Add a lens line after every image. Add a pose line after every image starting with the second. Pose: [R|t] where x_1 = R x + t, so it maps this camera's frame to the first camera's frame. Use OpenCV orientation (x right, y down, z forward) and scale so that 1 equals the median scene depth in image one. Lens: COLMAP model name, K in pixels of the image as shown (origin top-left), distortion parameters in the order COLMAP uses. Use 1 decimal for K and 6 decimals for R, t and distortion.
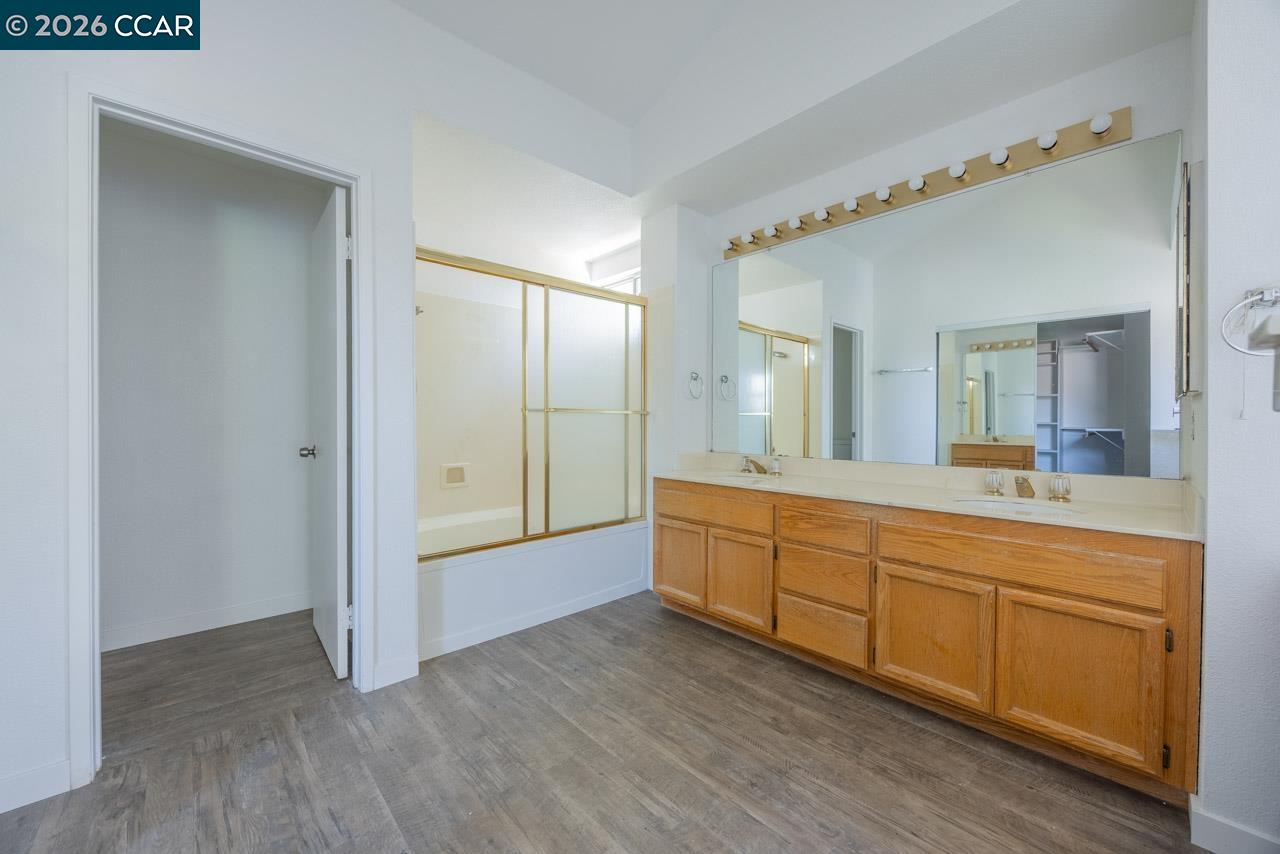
lens RADIAL K [[497.3, 0, 639.7], [0, 497.3, 418.0], [0, 0, 1]] dist [0.001101, -0.001120]
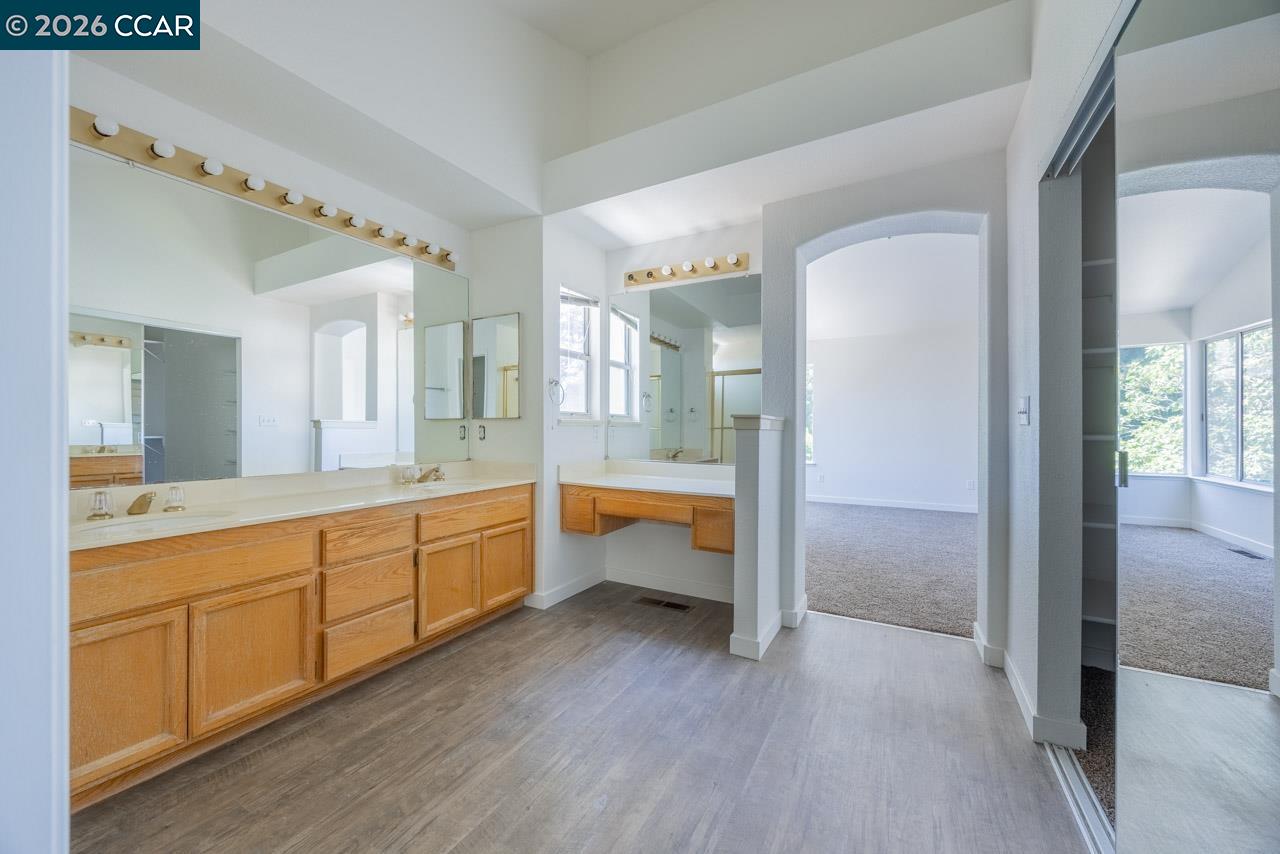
lens RADIAL K [[497.3, 0, 637.3], [0, 497.3, 431.4], [0, 0, 1]] dist [0.001101, -0.001120]
pose [[-0.325966, -0.007805, 0.945349, -0.814397], [-0.004650, 0.999967, 0.006653, -0.001322], [-0.945370, -0.002228, -0.325992, 0.884318]]
